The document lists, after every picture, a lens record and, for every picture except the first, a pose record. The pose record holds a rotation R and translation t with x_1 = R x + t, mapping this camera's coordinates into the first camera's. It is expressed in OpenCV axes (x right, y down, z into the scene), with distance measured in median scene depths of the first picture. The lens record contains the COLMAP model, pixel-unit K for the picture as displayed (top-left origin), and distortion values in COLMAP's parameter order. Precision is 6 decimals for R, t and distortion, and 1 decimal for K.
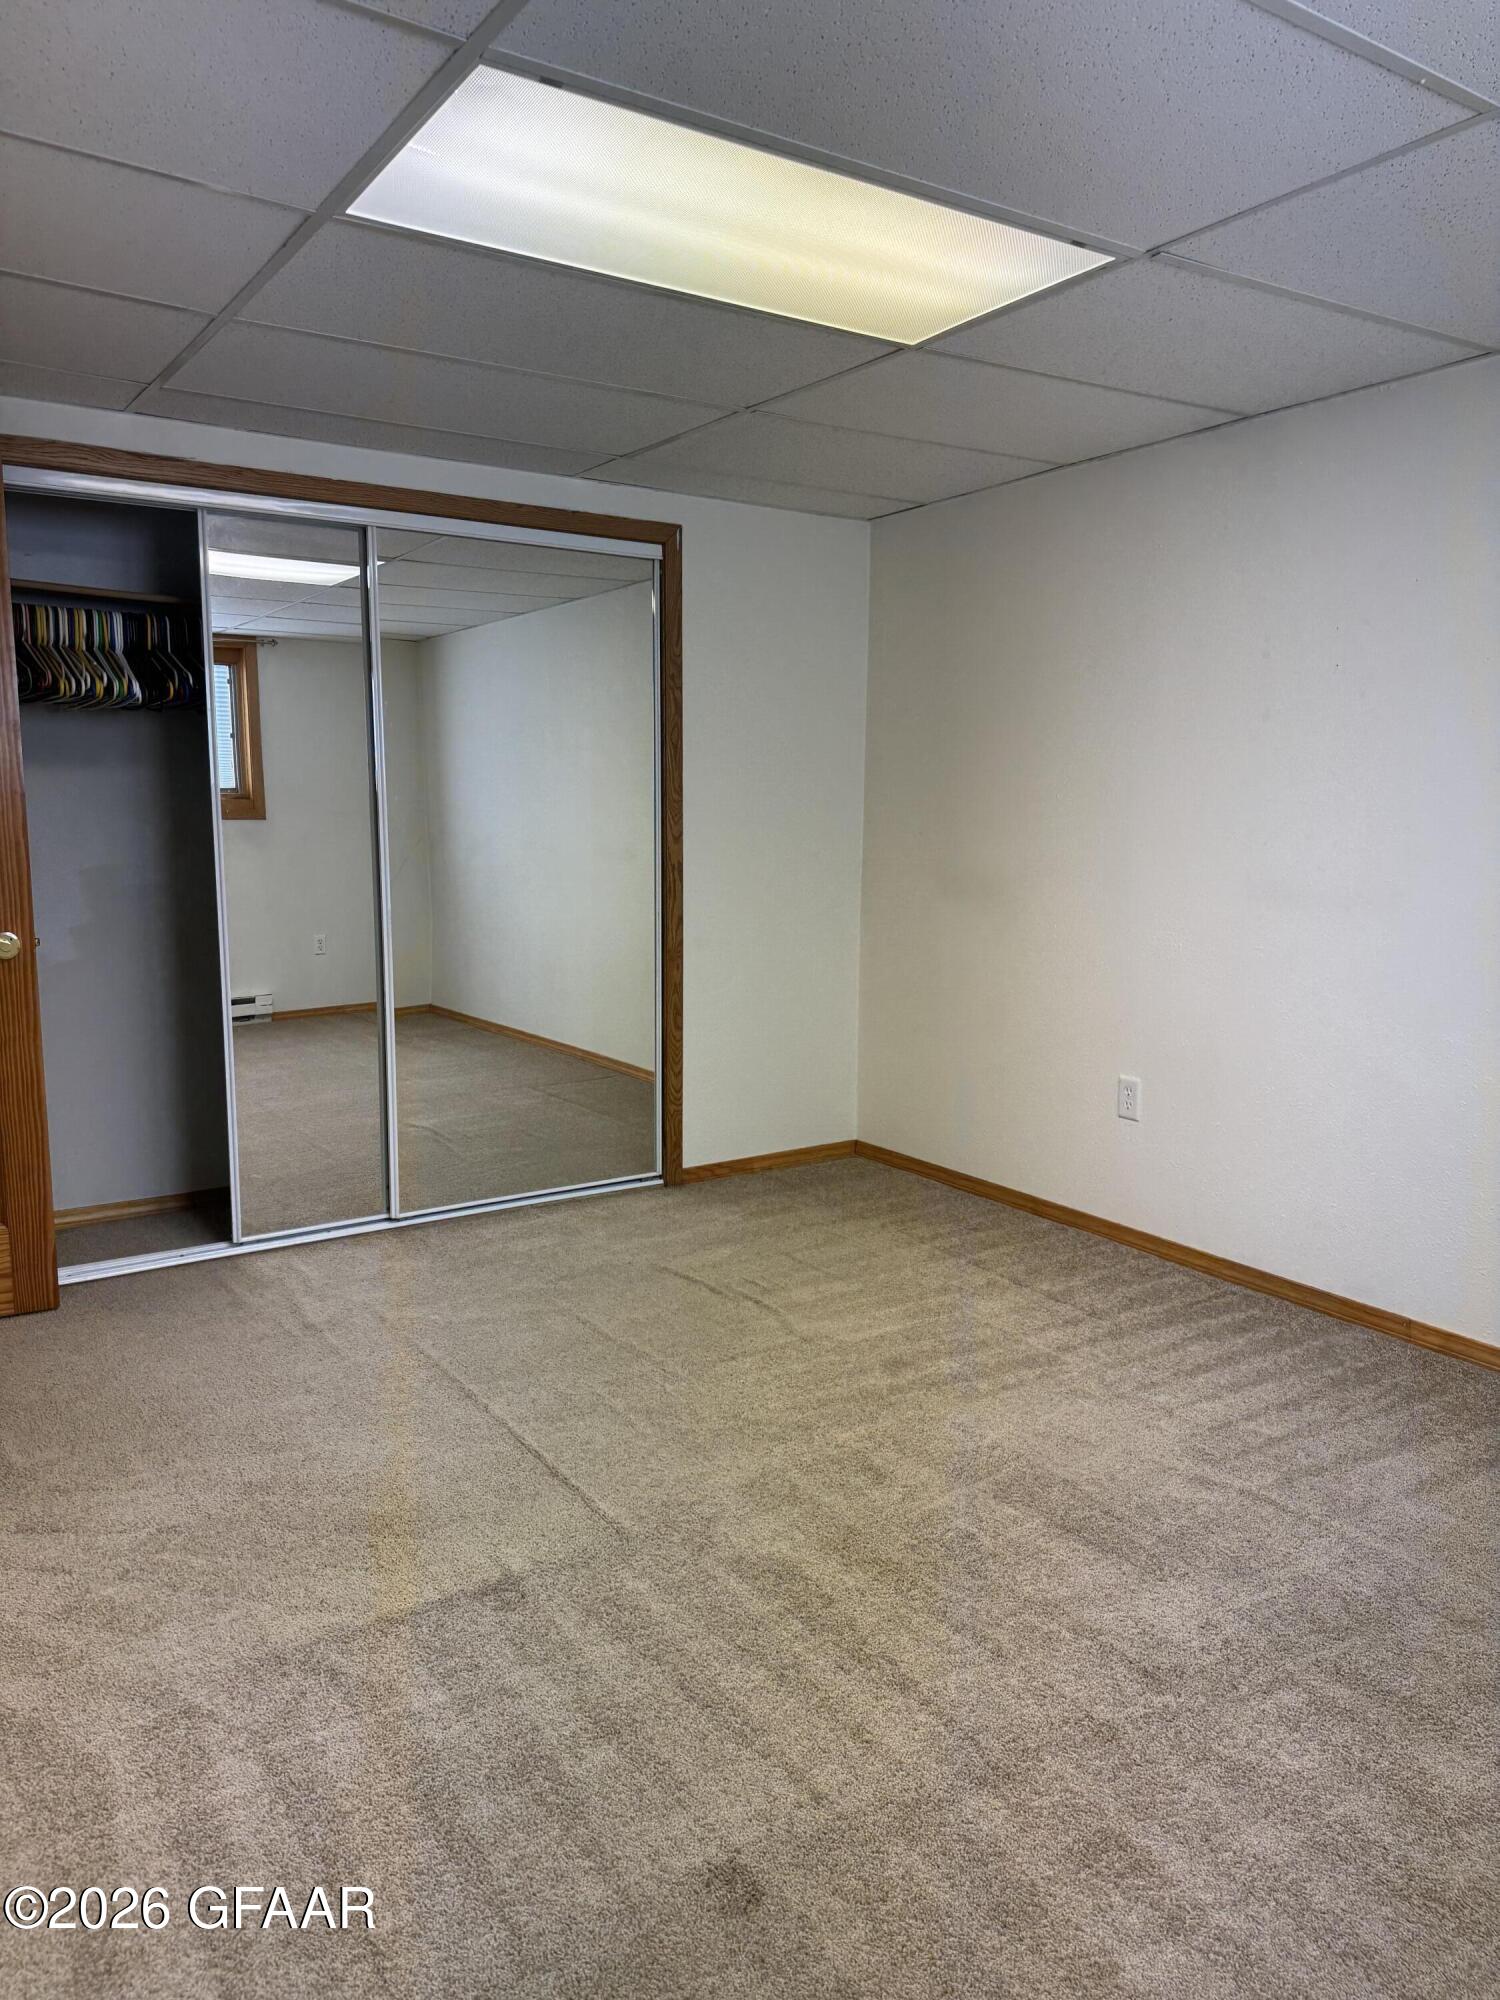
lens RADIAL K [[1428.4, 0, 750.0], [0, 1428.4, 1000.0], [0, 0, 1]] dist [-0.033638, -0.001344]
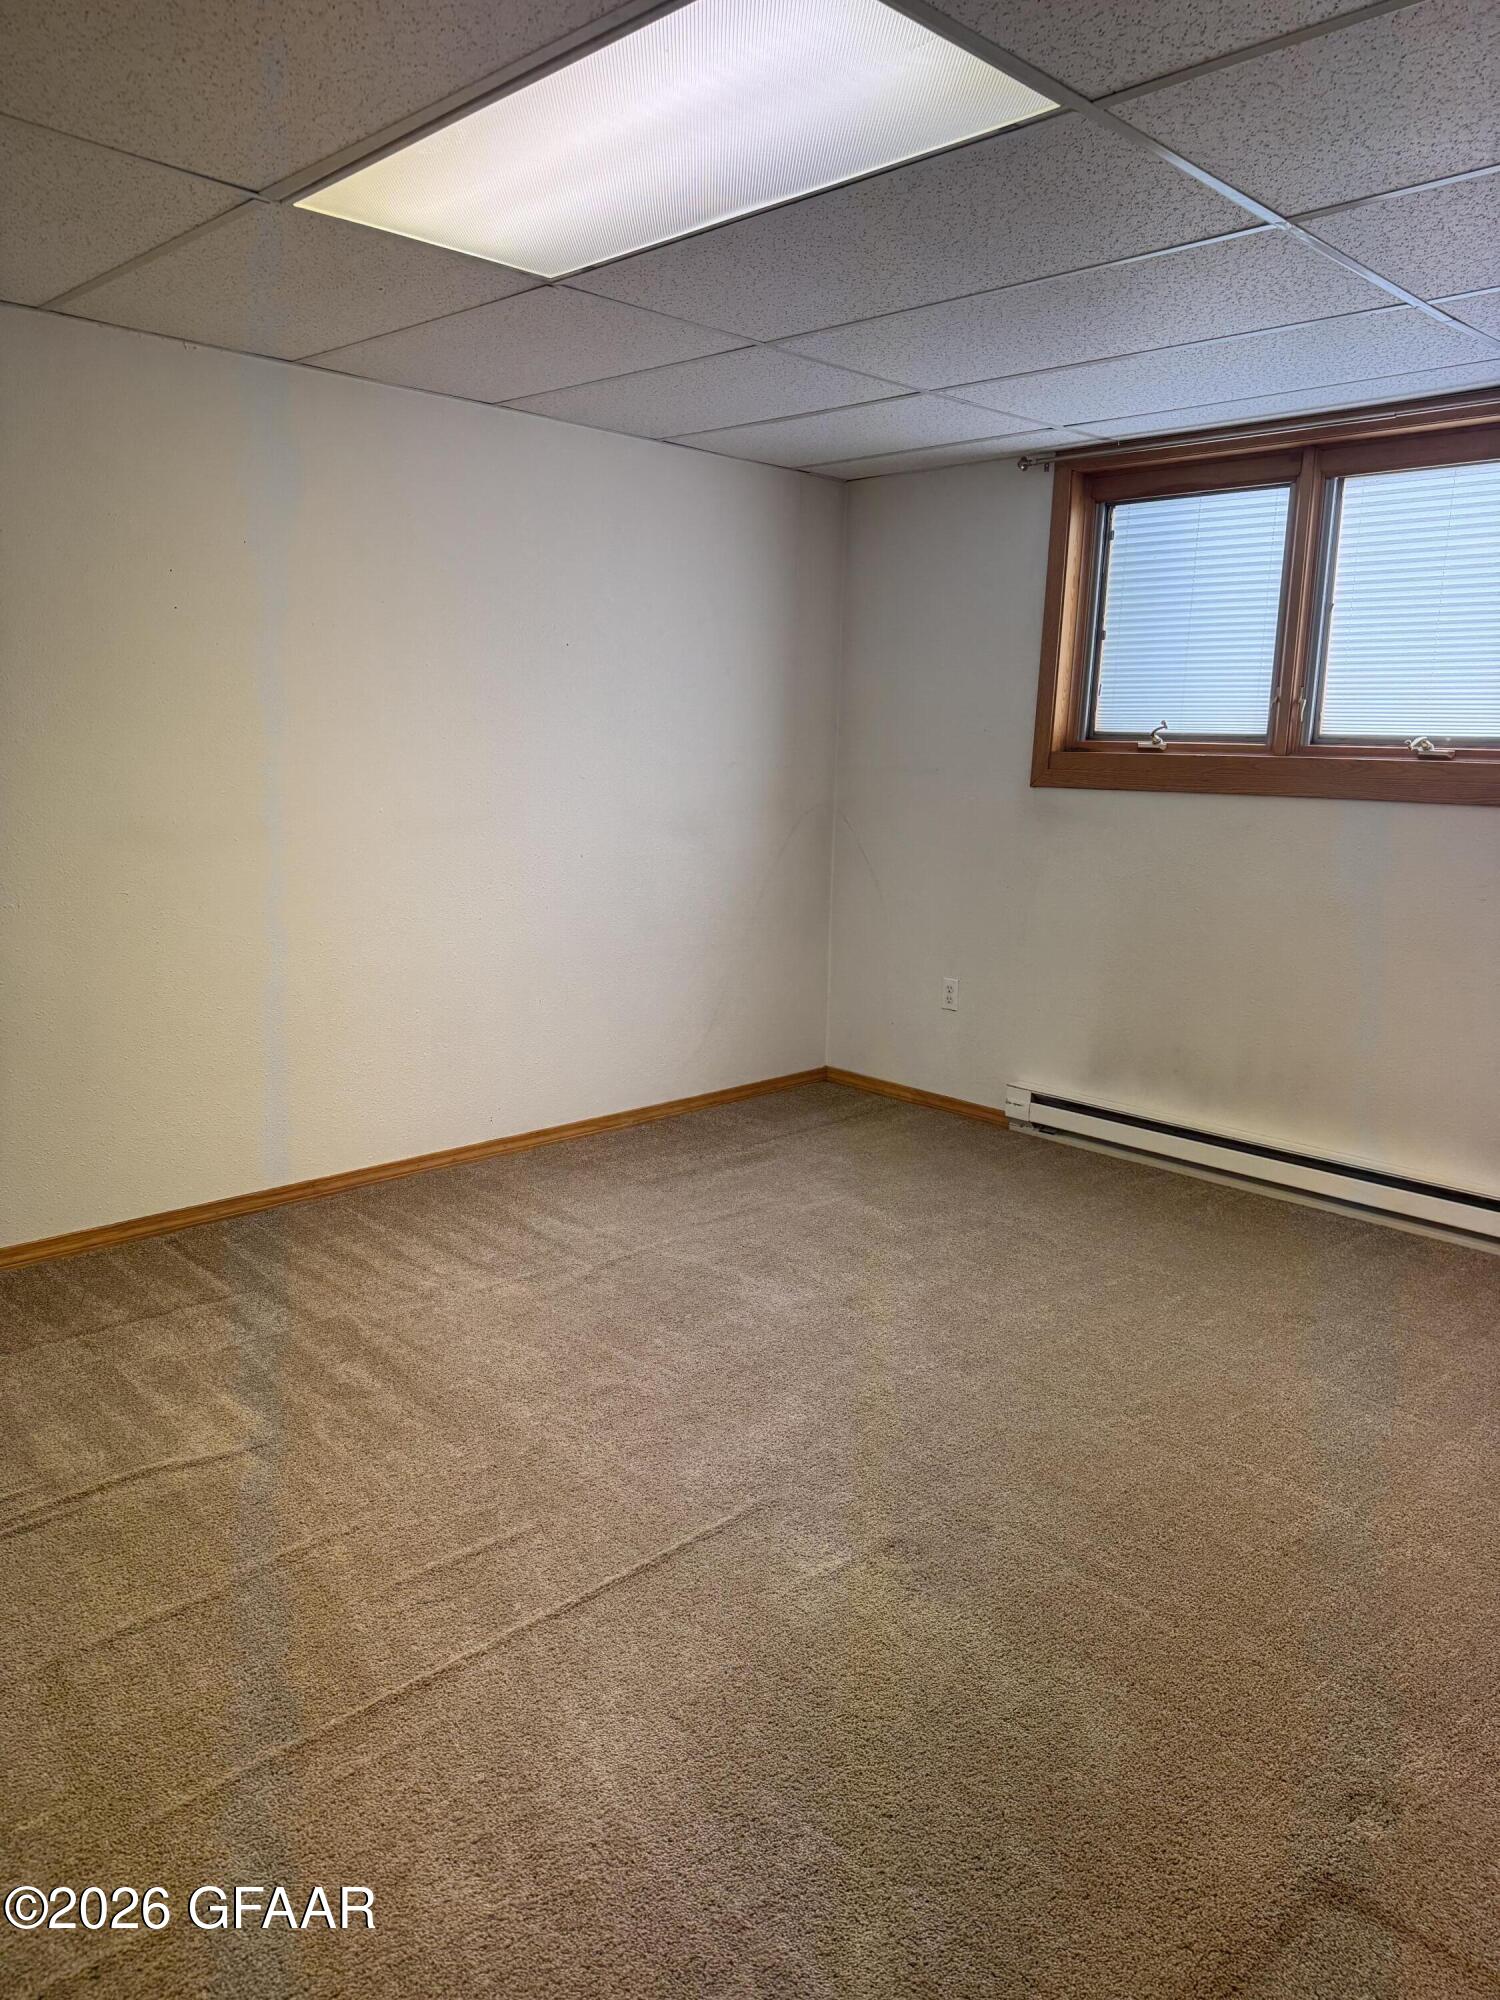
lens RADIAL K [[1428.4, 0, 750.0], [0, 1428.4, 1000.0], [0, 0, 1]] dist [-0.033638, -0.001344]
pose [[-0.206452, -0.199169, 0.957971, -0.726289], [0.123125, 0.965993, 0.227371, -0.142684], [-0.970679, 0.164892, -0.174909, 0.857825]]
